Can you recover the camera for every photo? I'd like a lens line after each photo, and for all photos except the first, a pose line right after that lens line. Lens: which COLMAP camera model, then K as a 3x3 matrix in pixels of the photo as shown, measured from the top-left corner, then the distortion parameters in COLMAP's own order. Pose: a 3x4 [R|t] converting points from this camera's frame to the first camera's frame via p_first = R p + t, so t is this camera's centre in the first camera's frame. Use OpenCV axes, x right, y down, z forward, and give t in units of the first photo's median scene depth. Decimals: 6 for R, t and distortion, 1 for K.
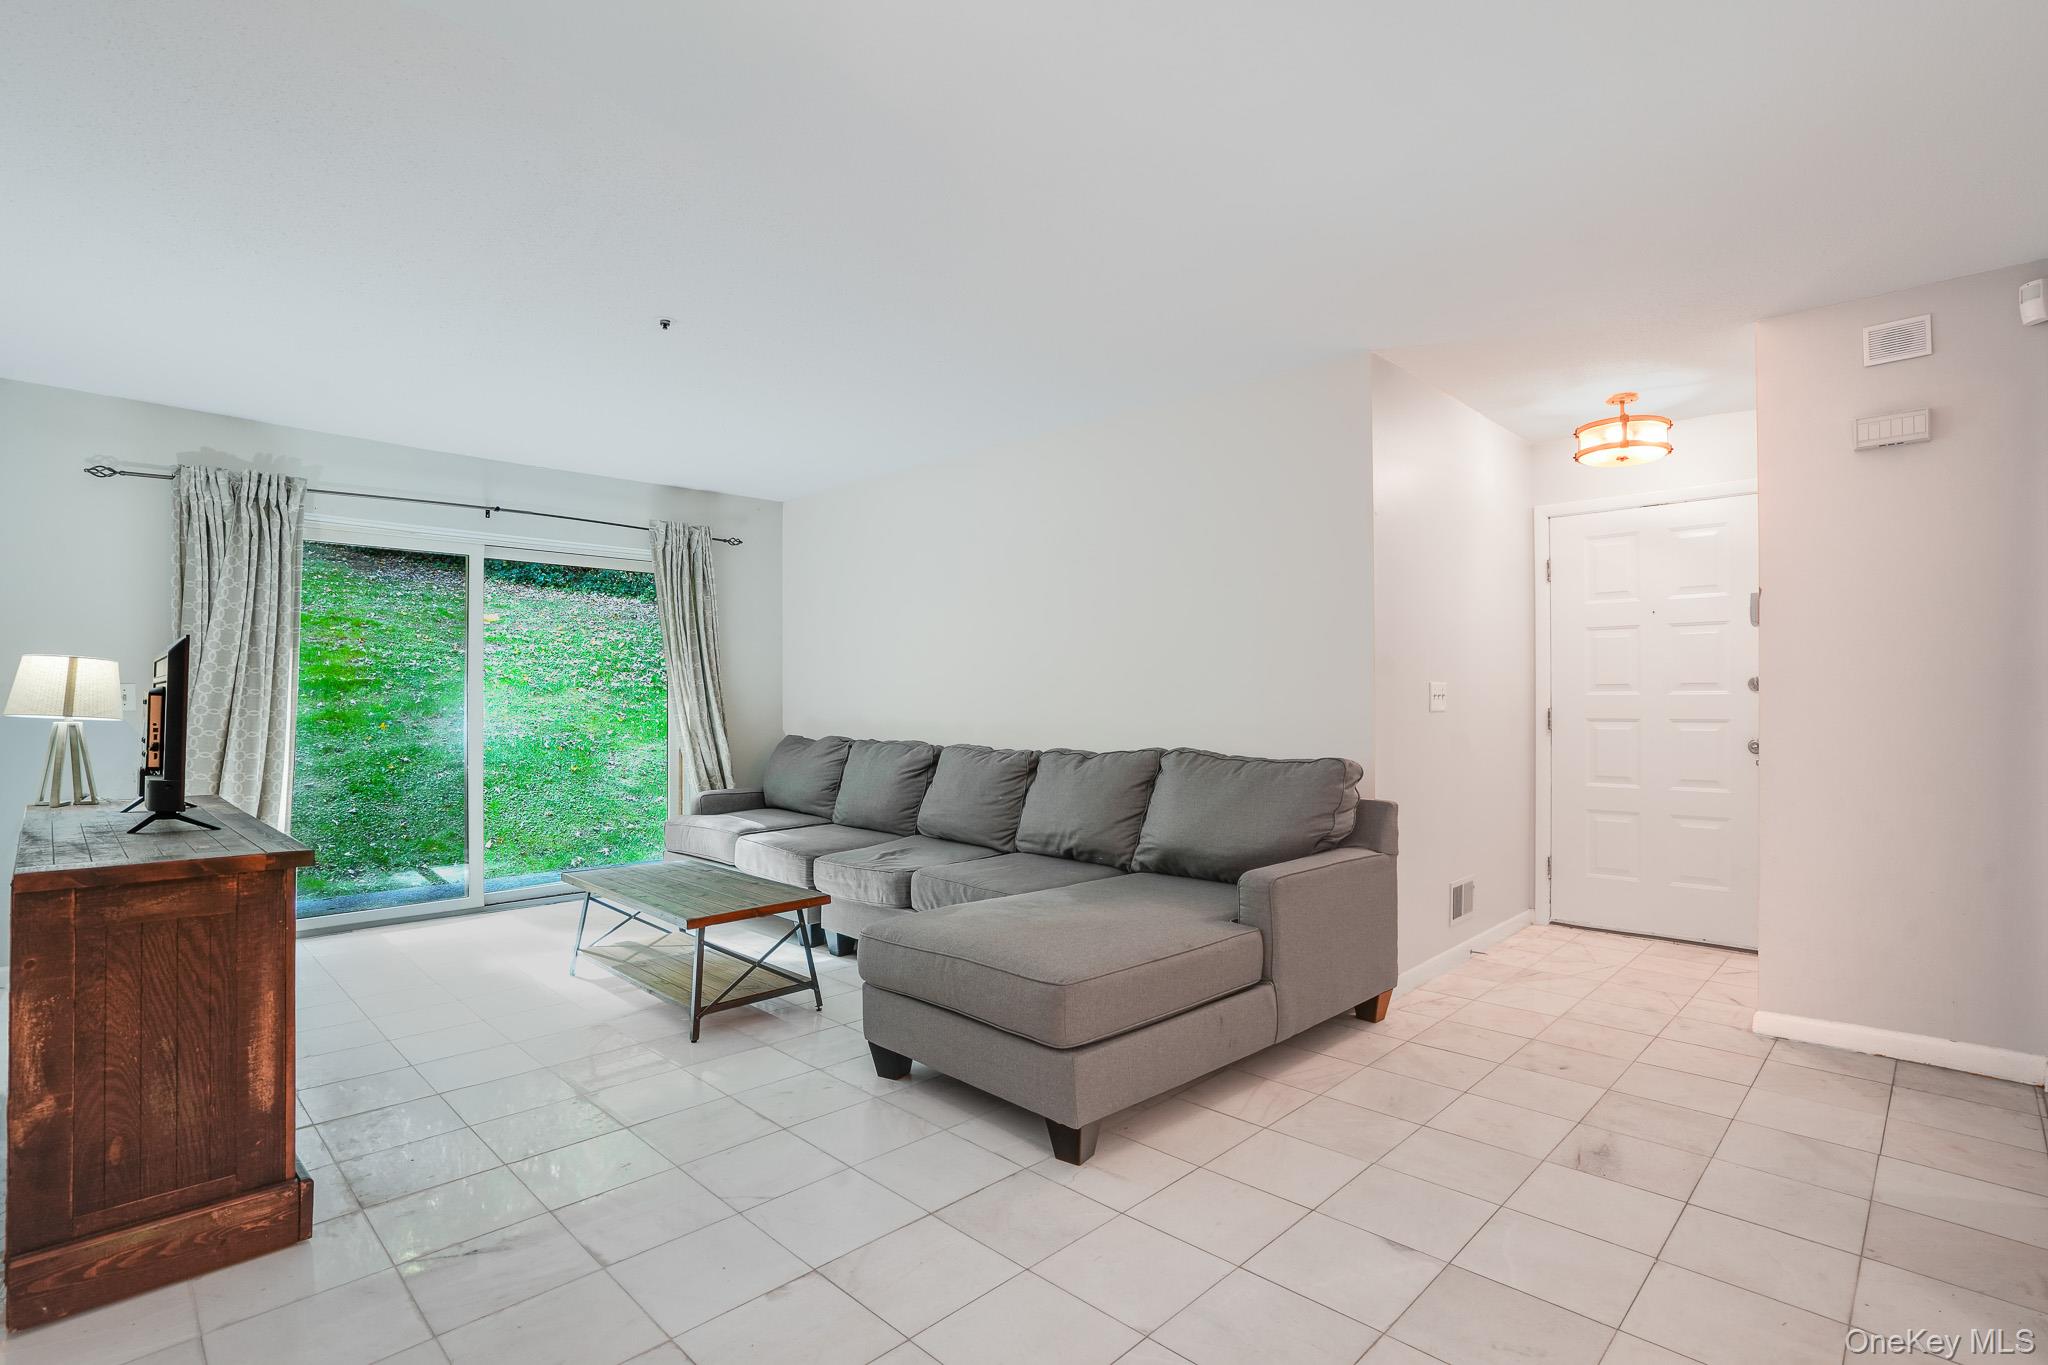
lens RADIAL K [[961.5, 0, 1027.8], [0, 961.5, 698.1], [0, 0, 1]] dist [-0.060462, 0.021053]
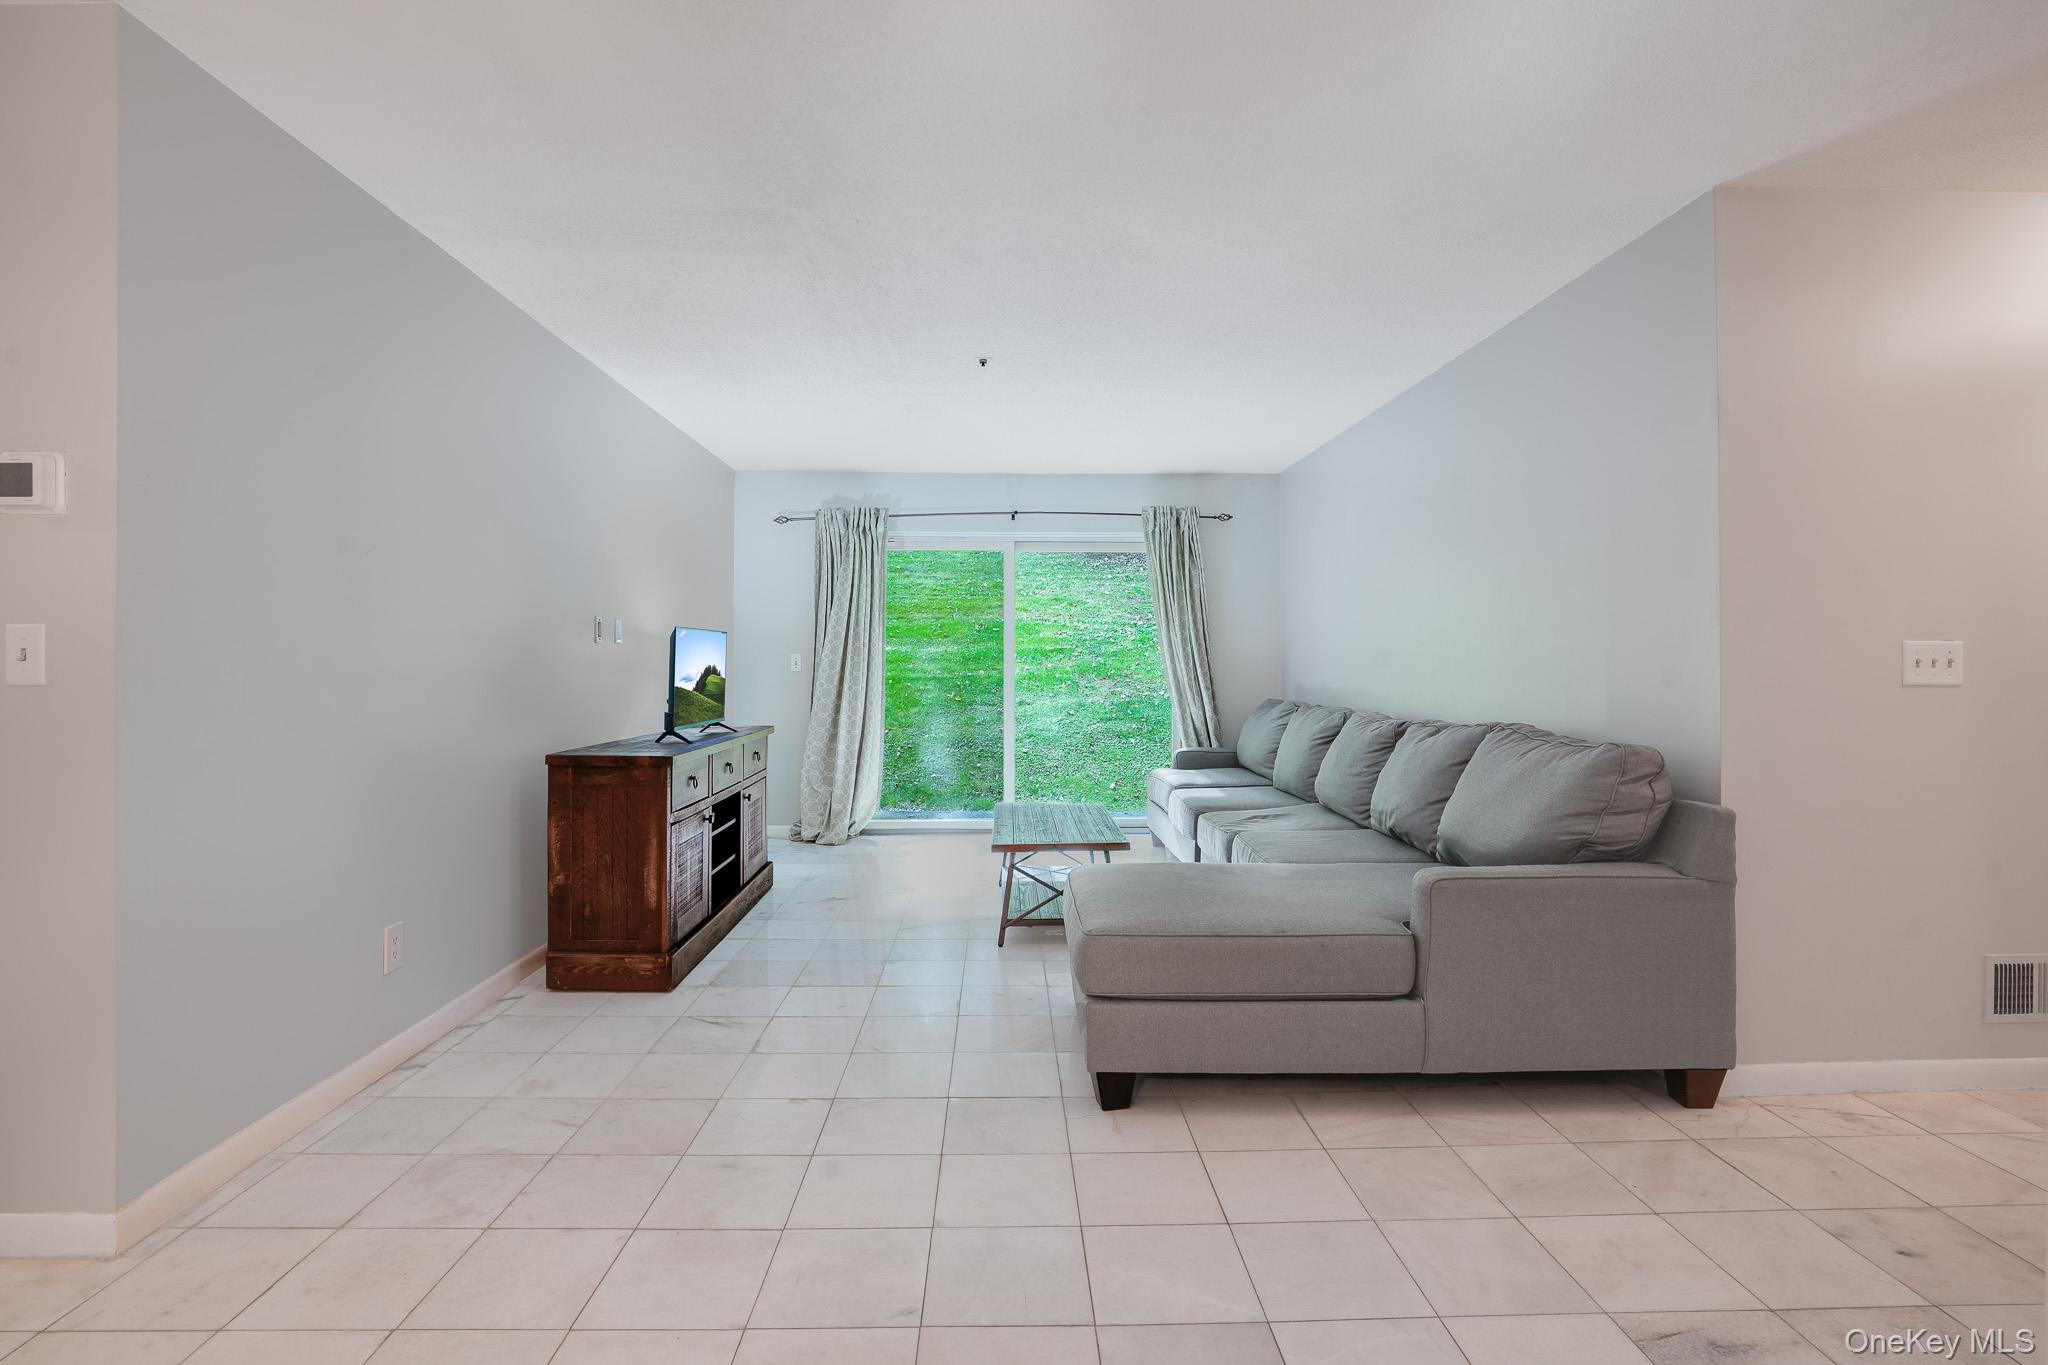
lens RADIAL K [[968.4, 0, 1024.3], [0, 968.4, 658.9], [0, 0, 1]] dist [-0.059134, 0.021615]
pose [[0.717878, -0.003075, -0.696162, 0.405522], [0.000556, 0.999992, -0.003844, -0.001093], [0.696169, 0.002372, 0.717874, 0.100233]]
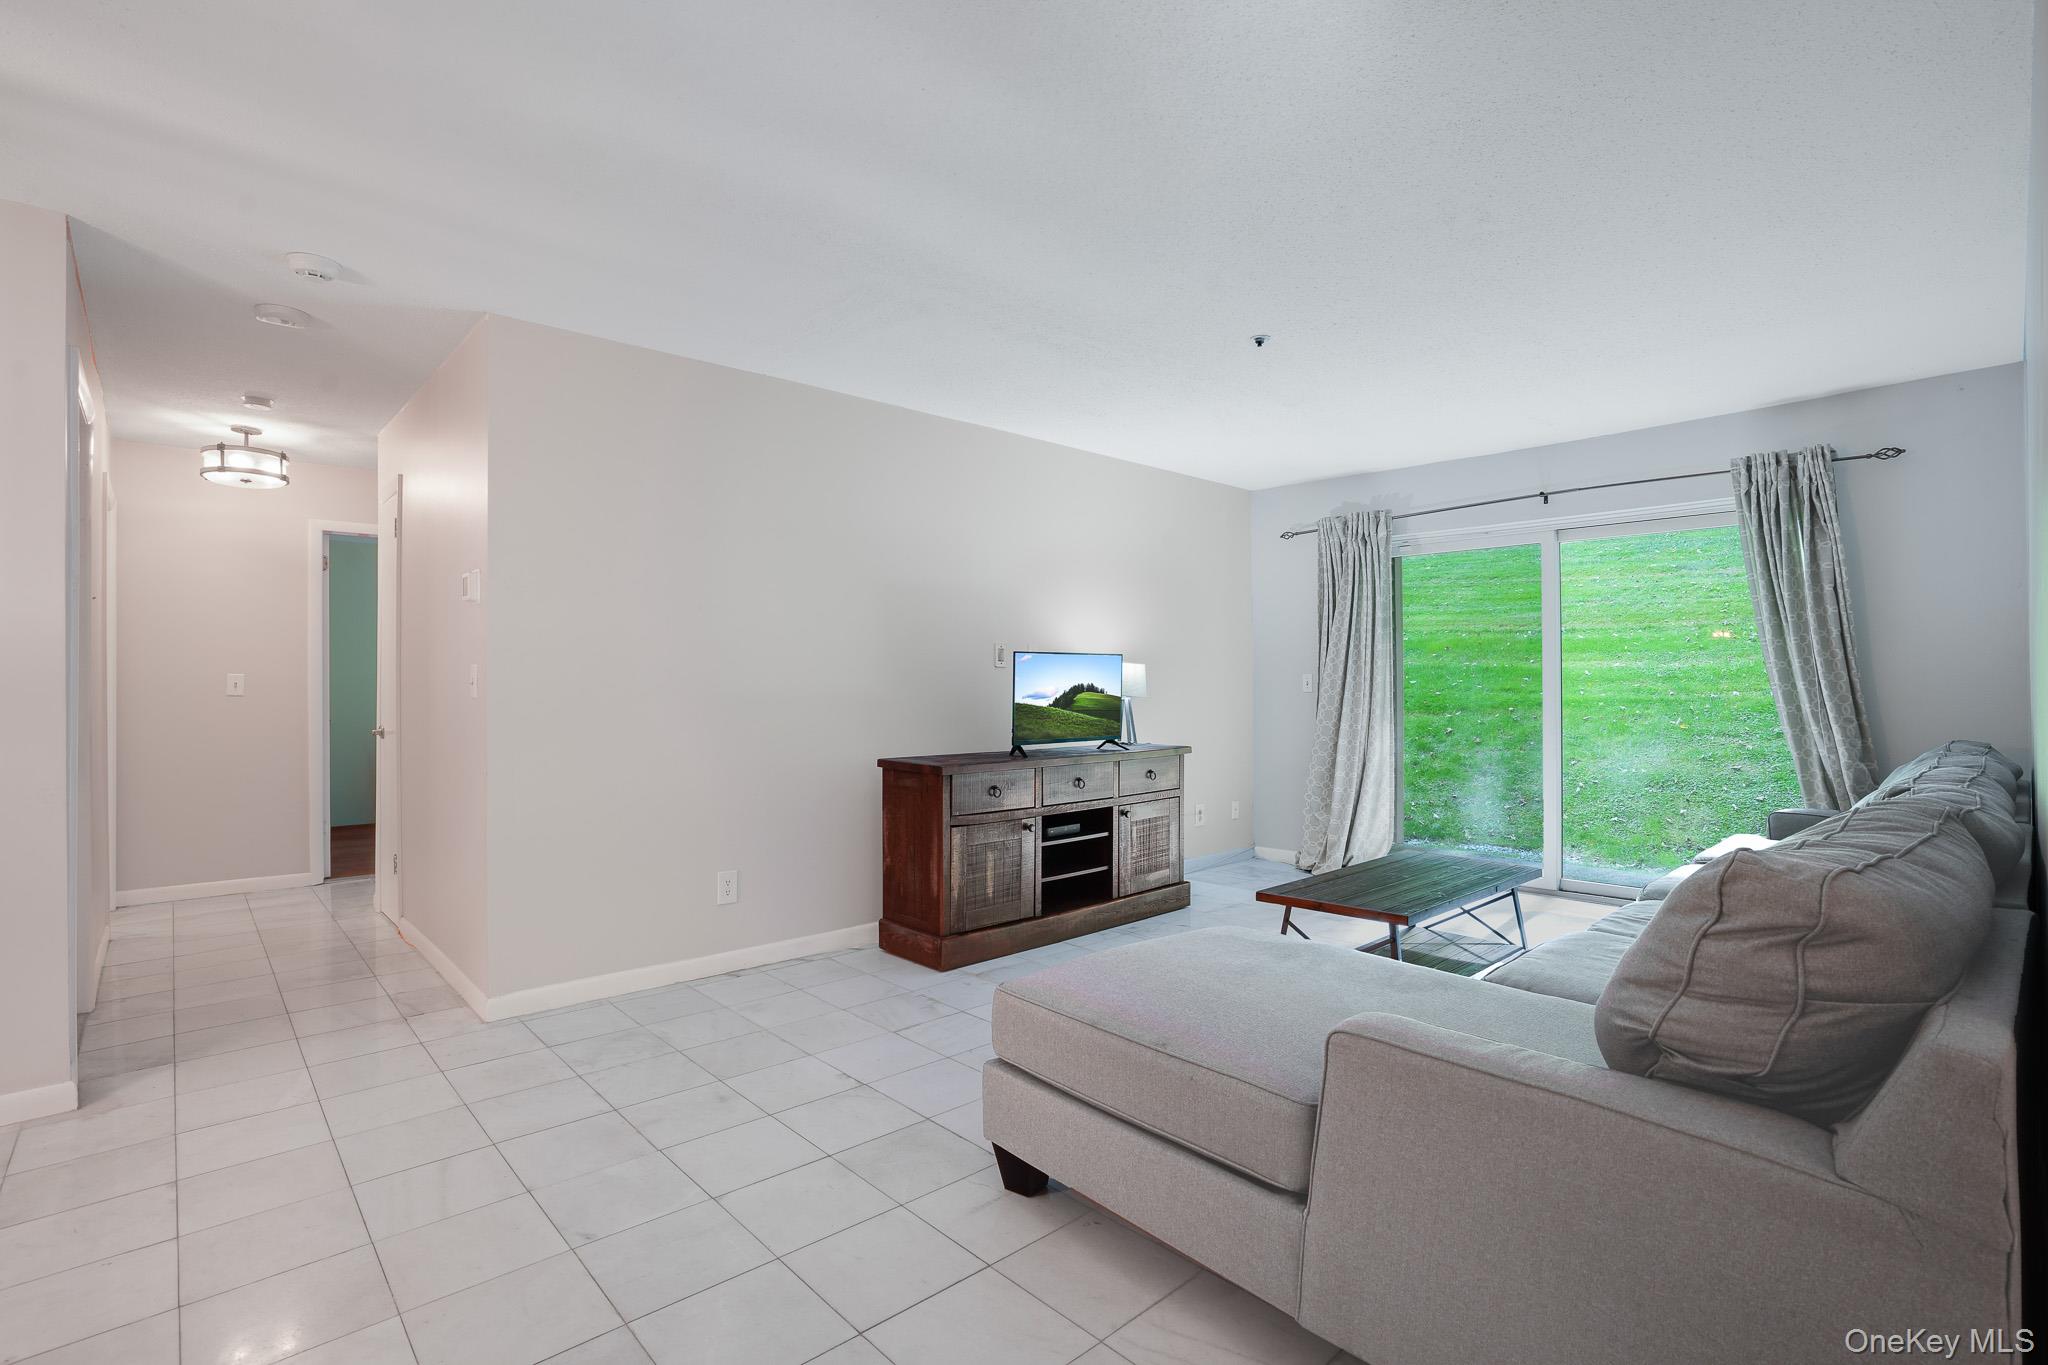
lens RADIAL K [[959.2, 0, 1026.5], [0, 959.2, 673.5], [0, 0, 1]] dist [-0.059263, 0.019621]
pose [[-0.047681, -0.010758, -0.998805, 0.547963], [0.003853, 0.999933, -0.010954, -0.001178], [0.998855, -0.004370, -0.047637, 0.594496]]
